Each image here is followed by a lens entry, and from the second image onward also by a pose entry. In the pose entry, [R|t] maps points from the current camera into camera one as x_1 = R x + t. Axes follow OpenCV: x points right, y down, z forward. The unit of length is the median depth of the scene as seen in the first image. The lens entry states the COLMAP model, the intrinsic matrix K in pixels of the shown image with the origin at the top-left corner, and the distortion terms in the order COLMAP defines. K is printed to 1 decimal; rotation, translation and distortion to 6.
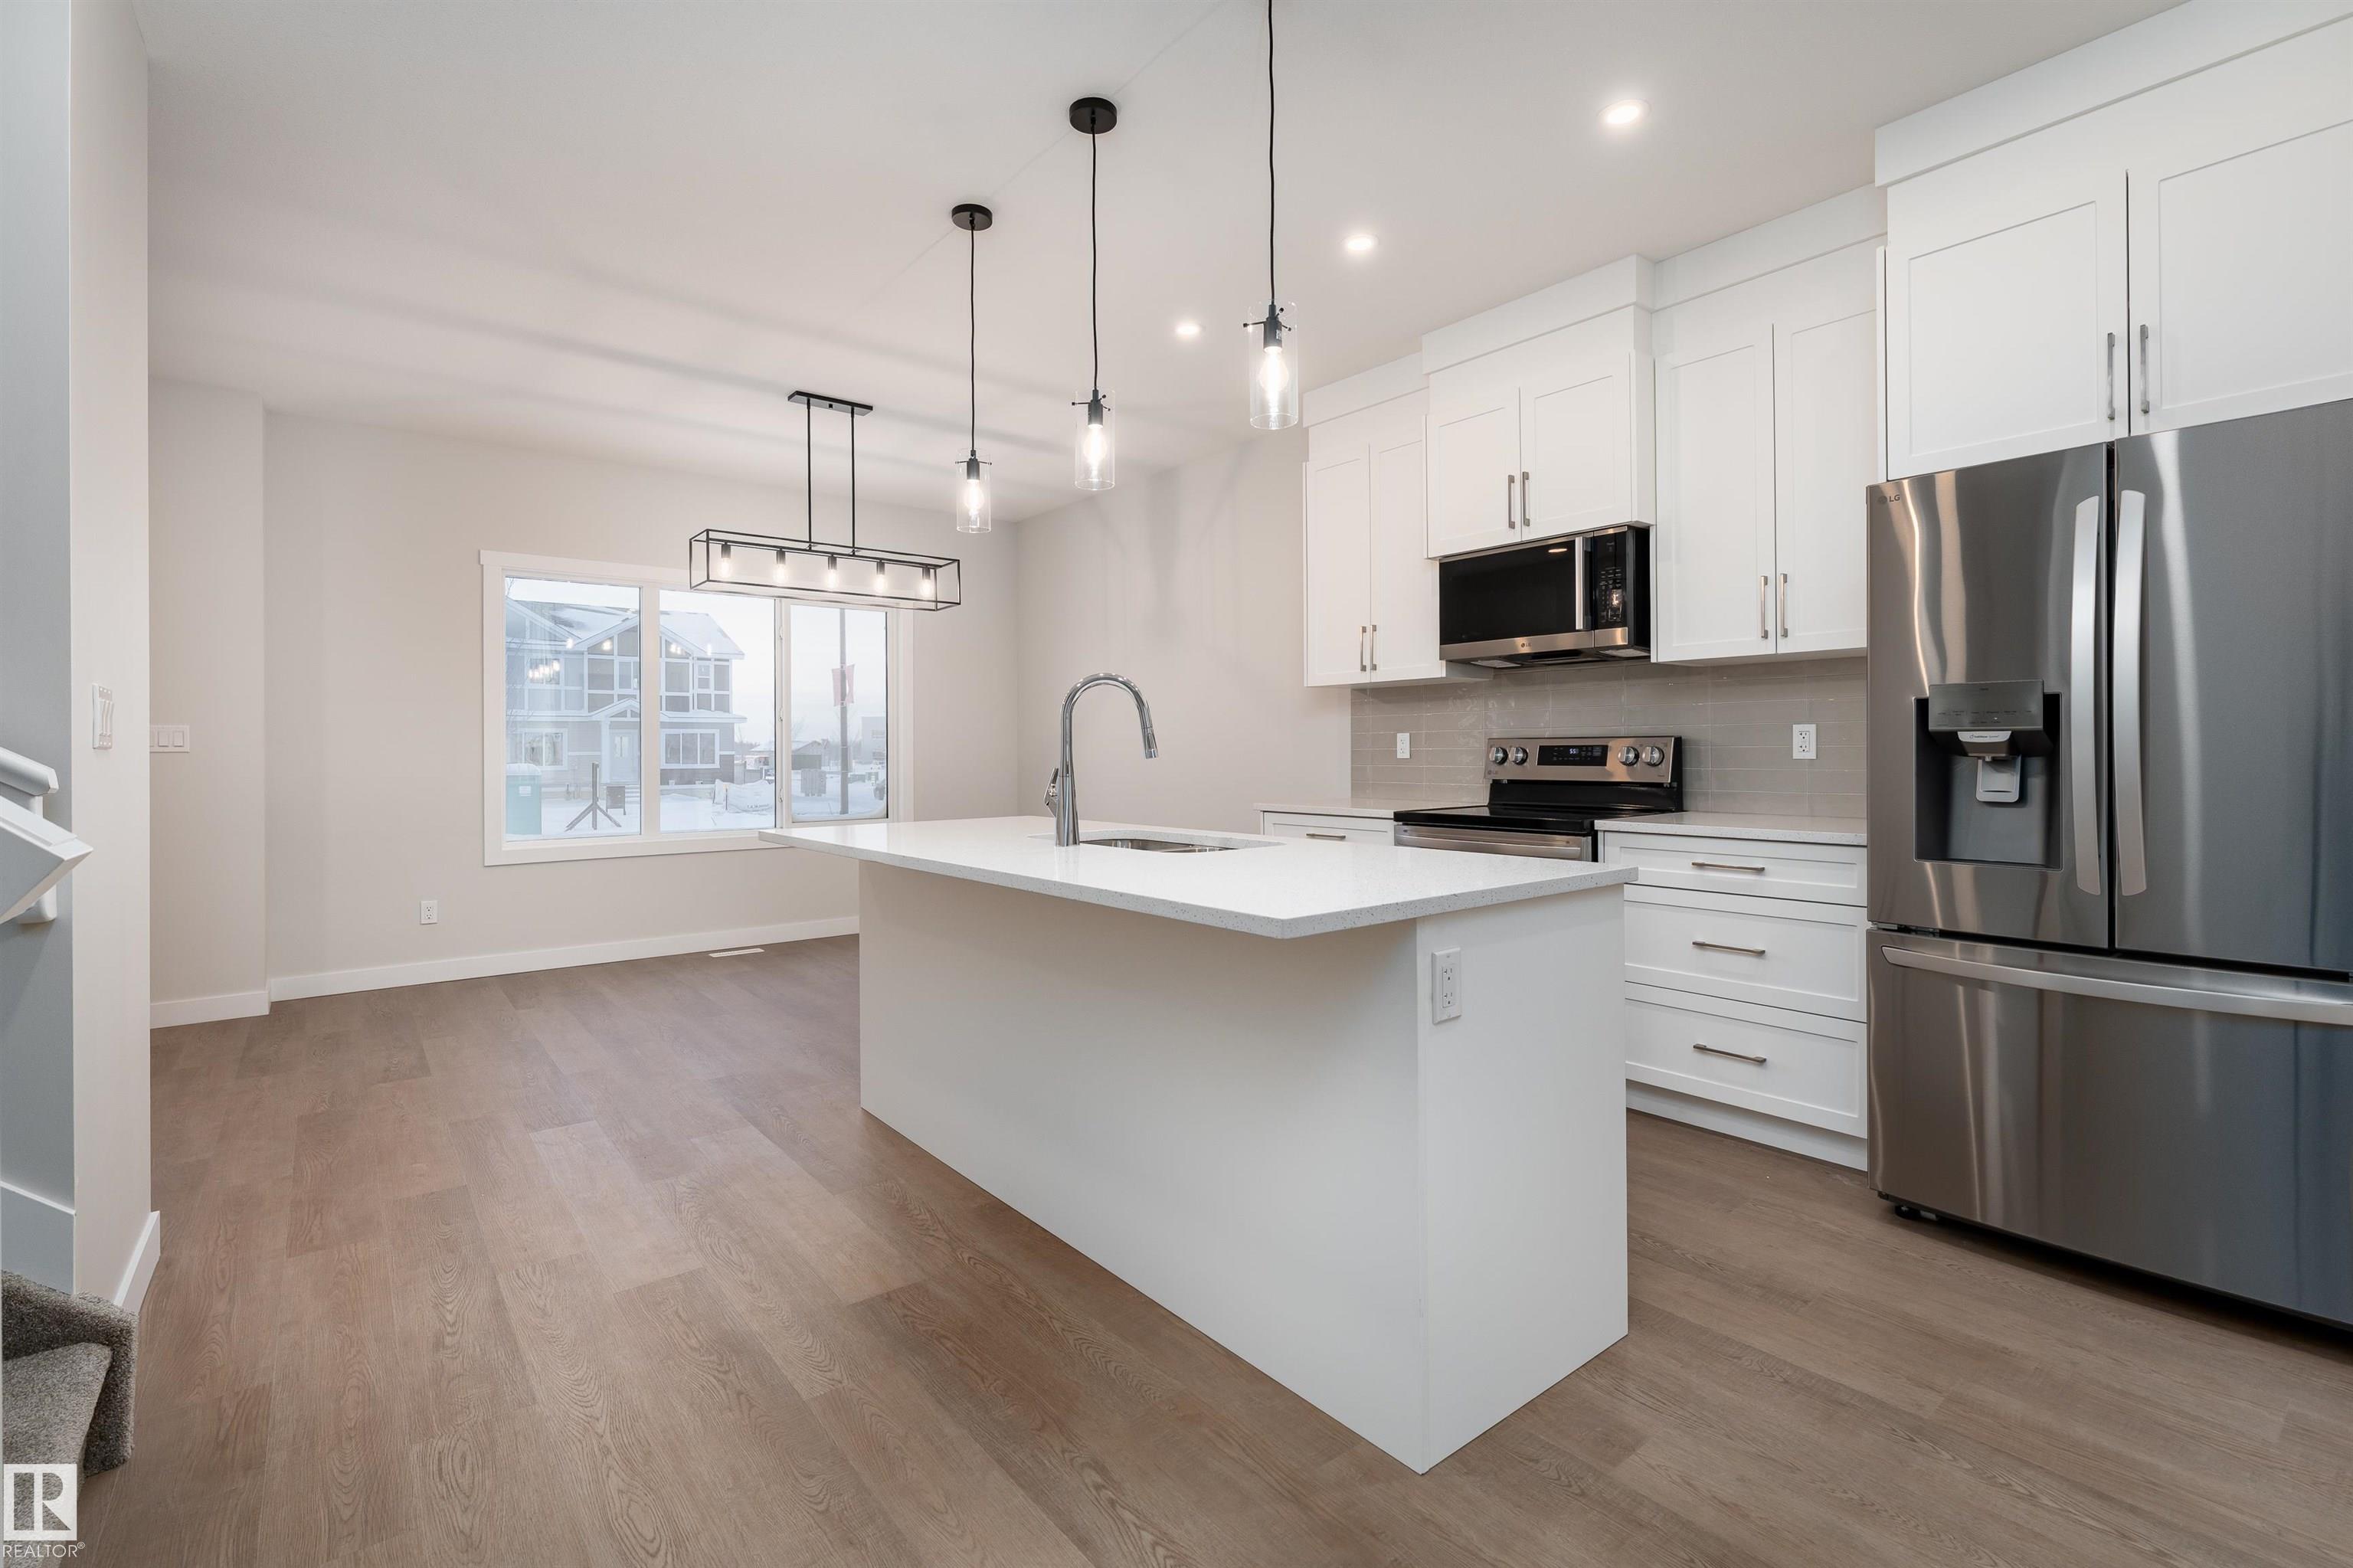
lens RADIAL K [[1059.8, 0, 1164.5], [0, 1059.8, 743.4], [0, 0, 1]] dist [0.000072, -0.000010]
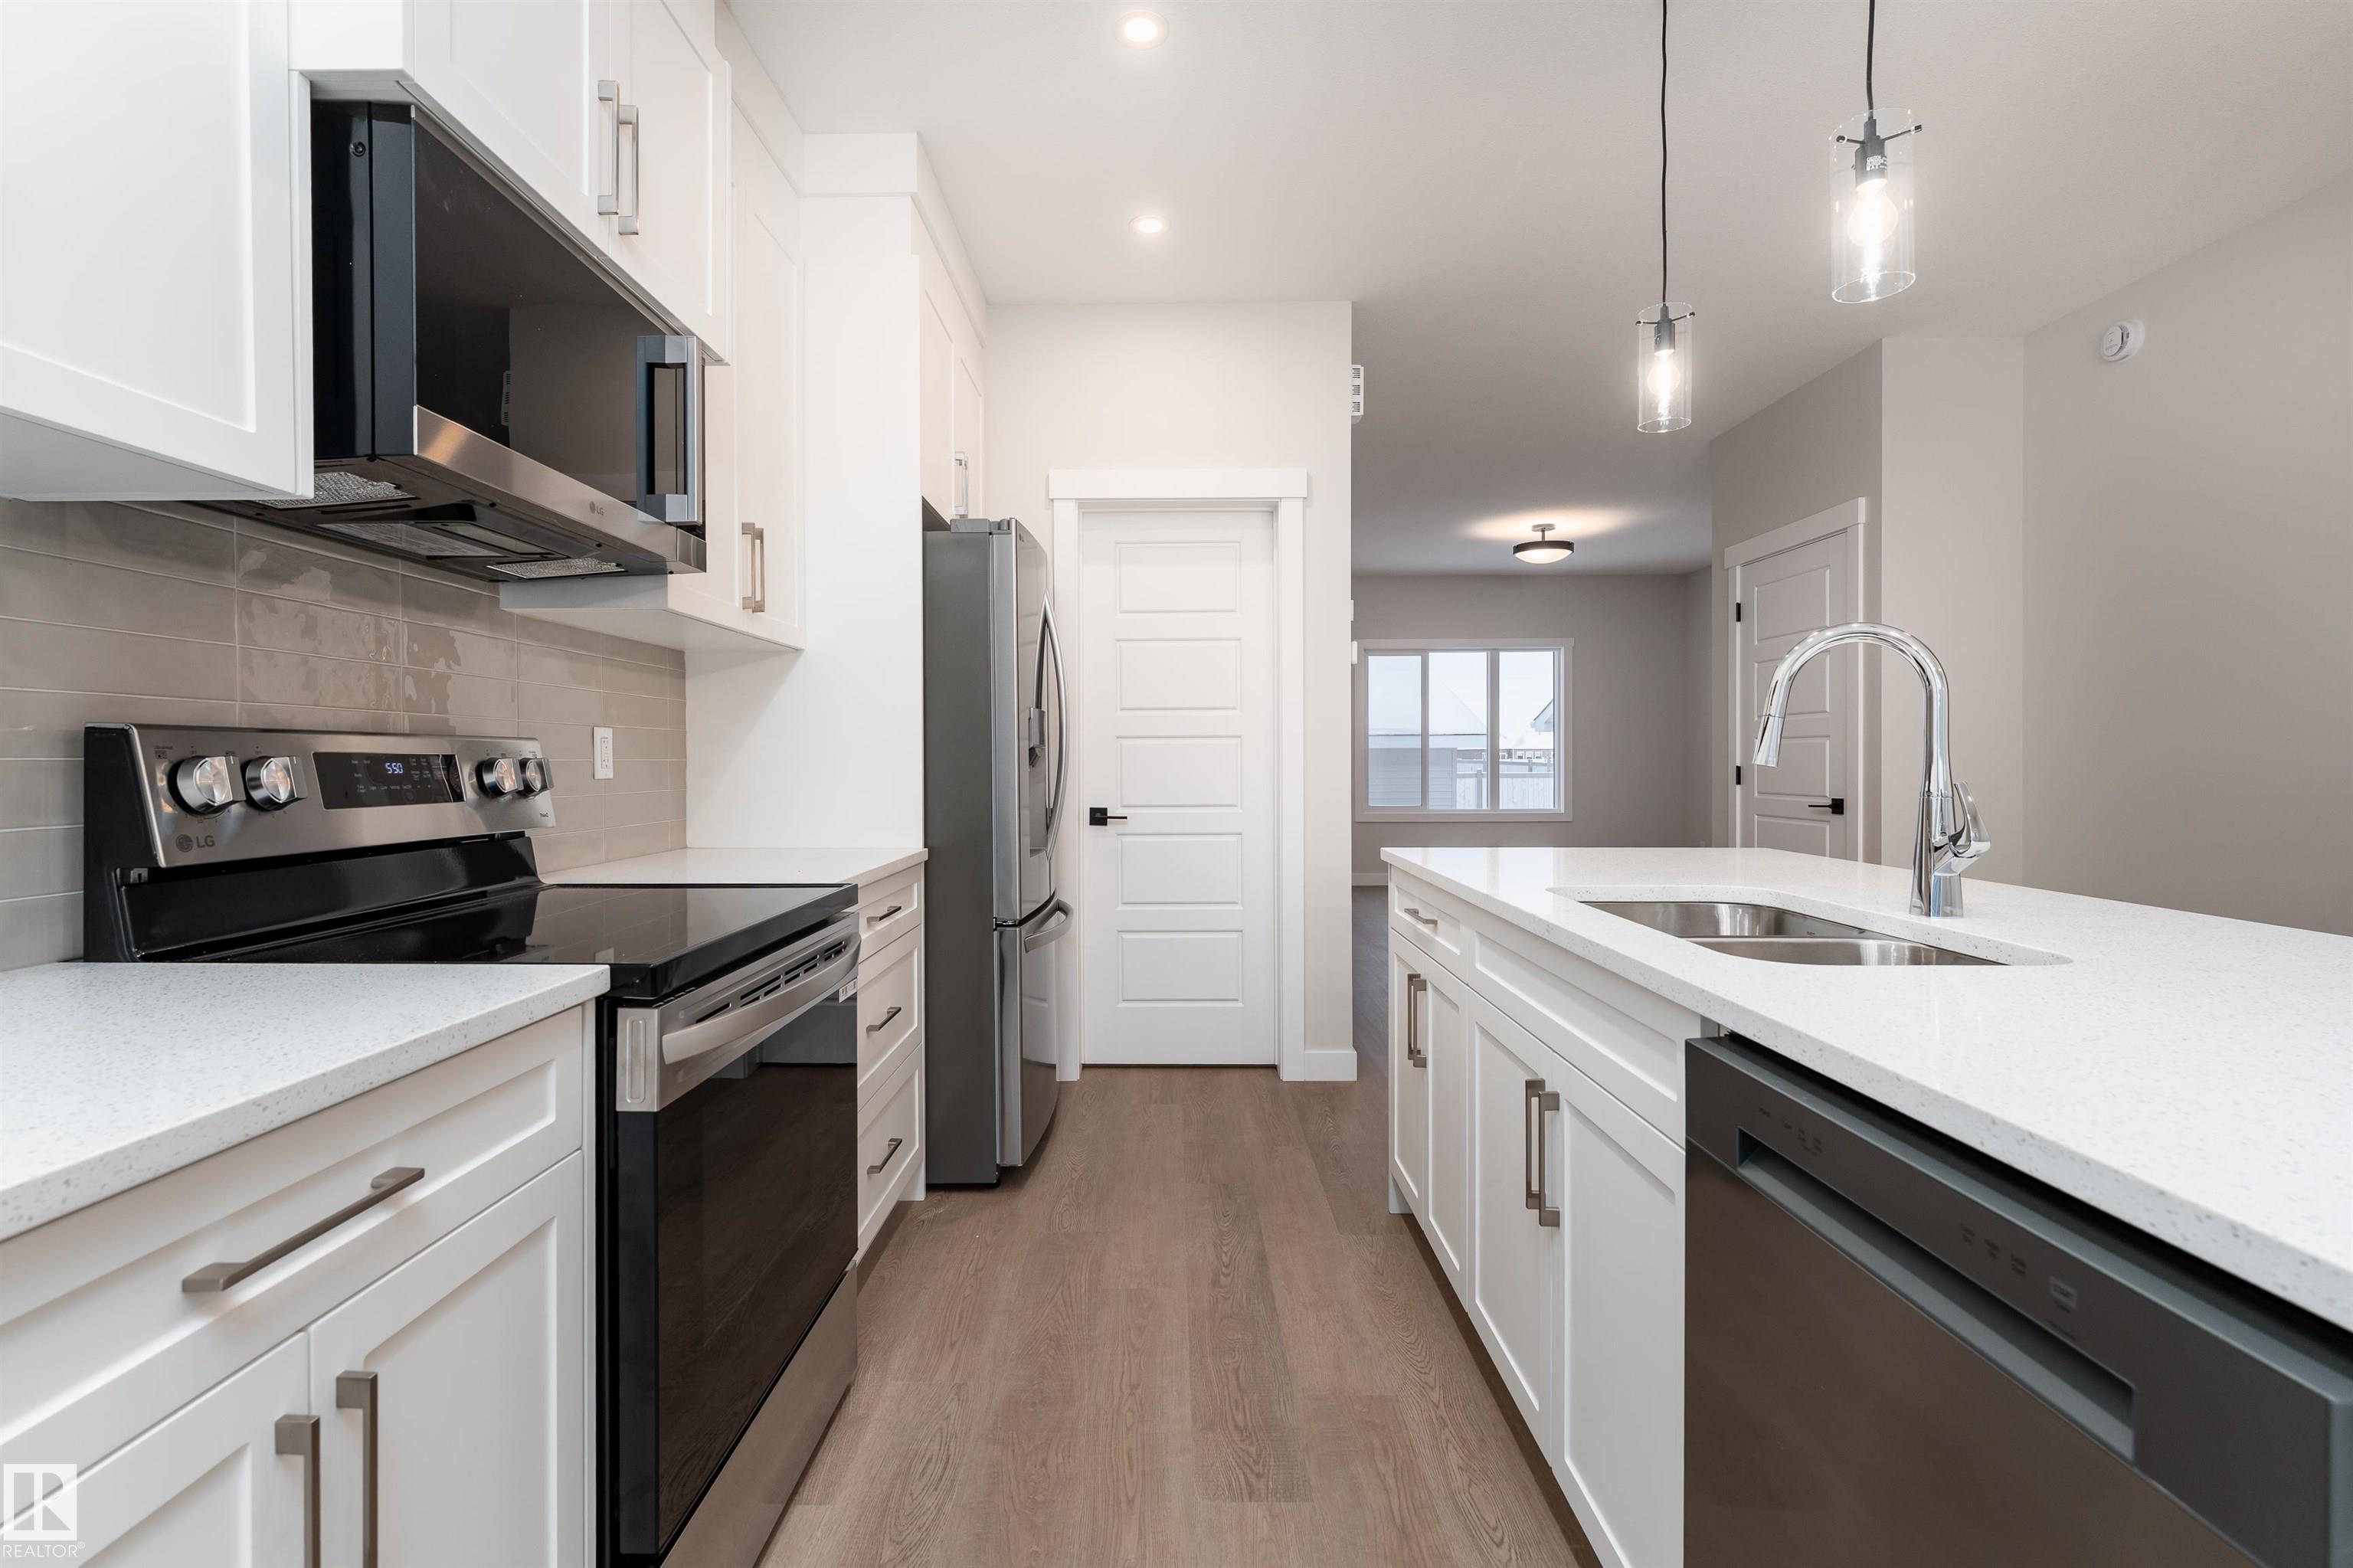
lens RADIAL K [[1061.0, 0, 1153.1], [0, 1061.0, 767.6], [0, 0, 1]] dist [-0.000557, -0.000324]
pose [[-0.774645, 0.005231, 0.632374, -0.084274], [0.004481, 0.999986, -0.002783, 0.009489], [-0.632380, 0.000678, -0.774658, 1.135422]]
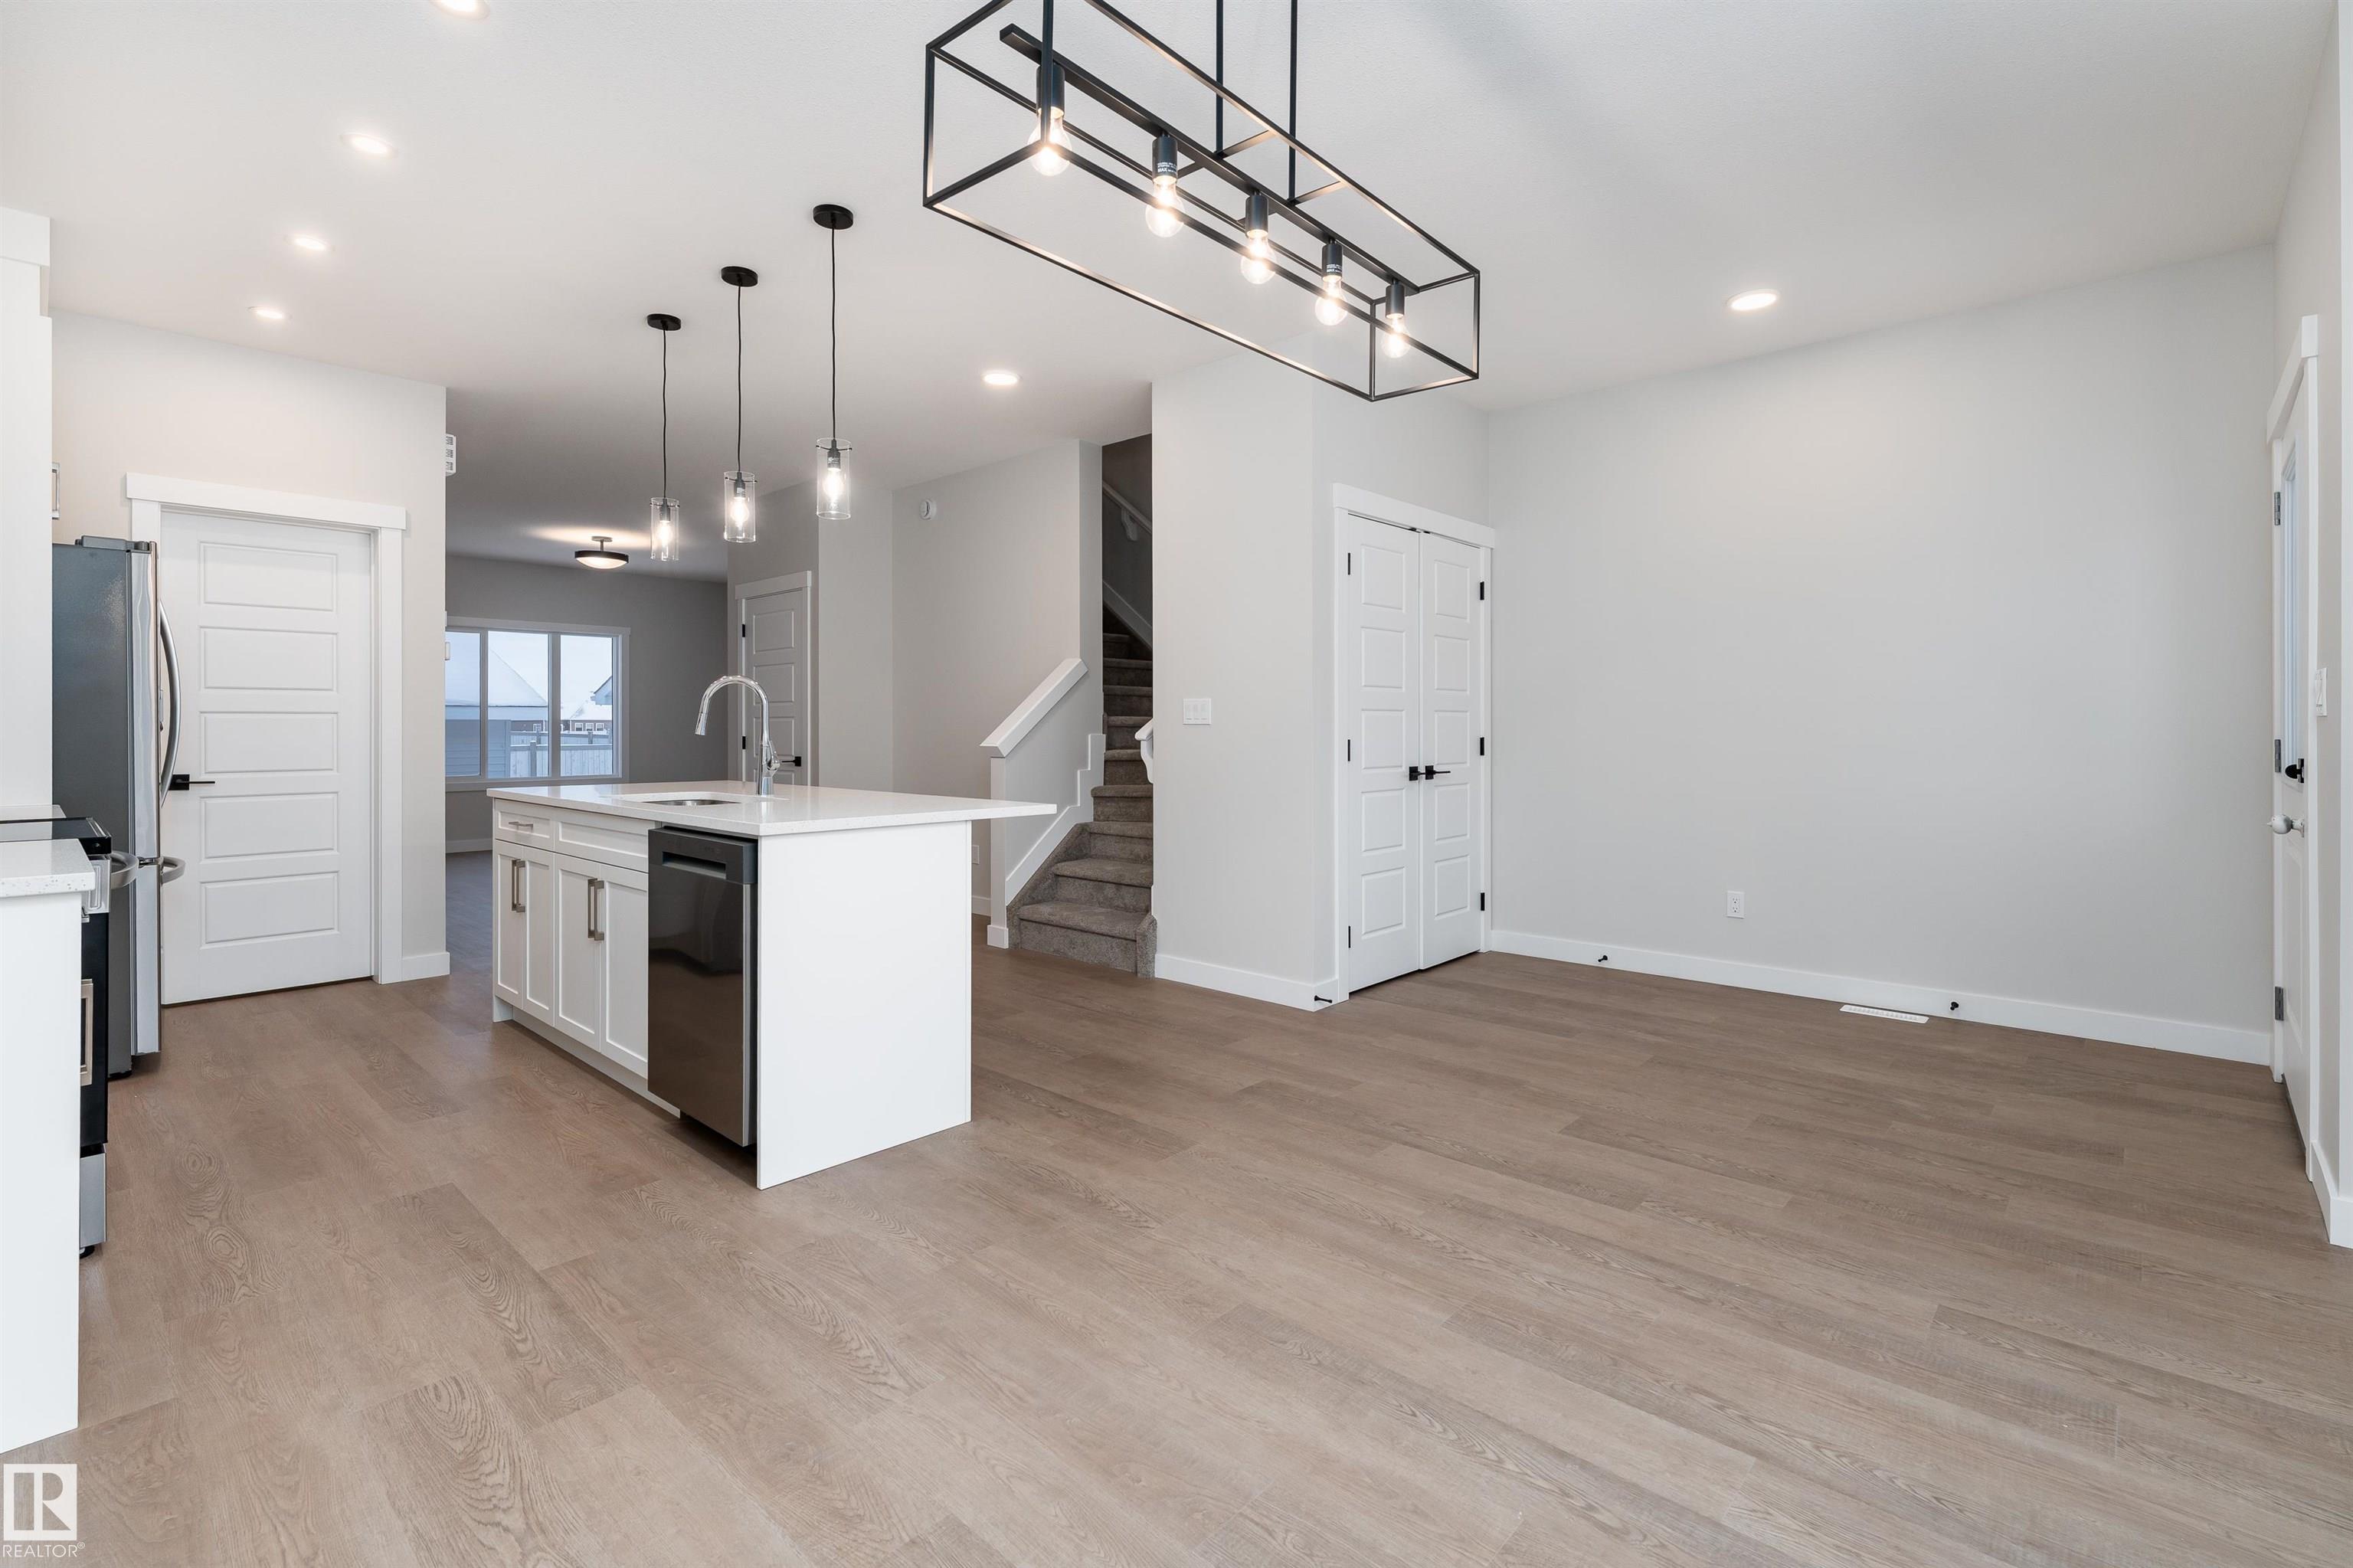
lens RADIAL K [[1066.9, 0, 1171.6], [0, 1066.9, 728.1], [0, 0, 1]] dist [-0.000181, 0.000461]
pose [[-0.987853, 0.008701, -0.155146, -0.274300], [0.009966, 0.999923, -0.007378, 0.013898], [0.155070, -0.008834, -0.987864, 1.666678]]
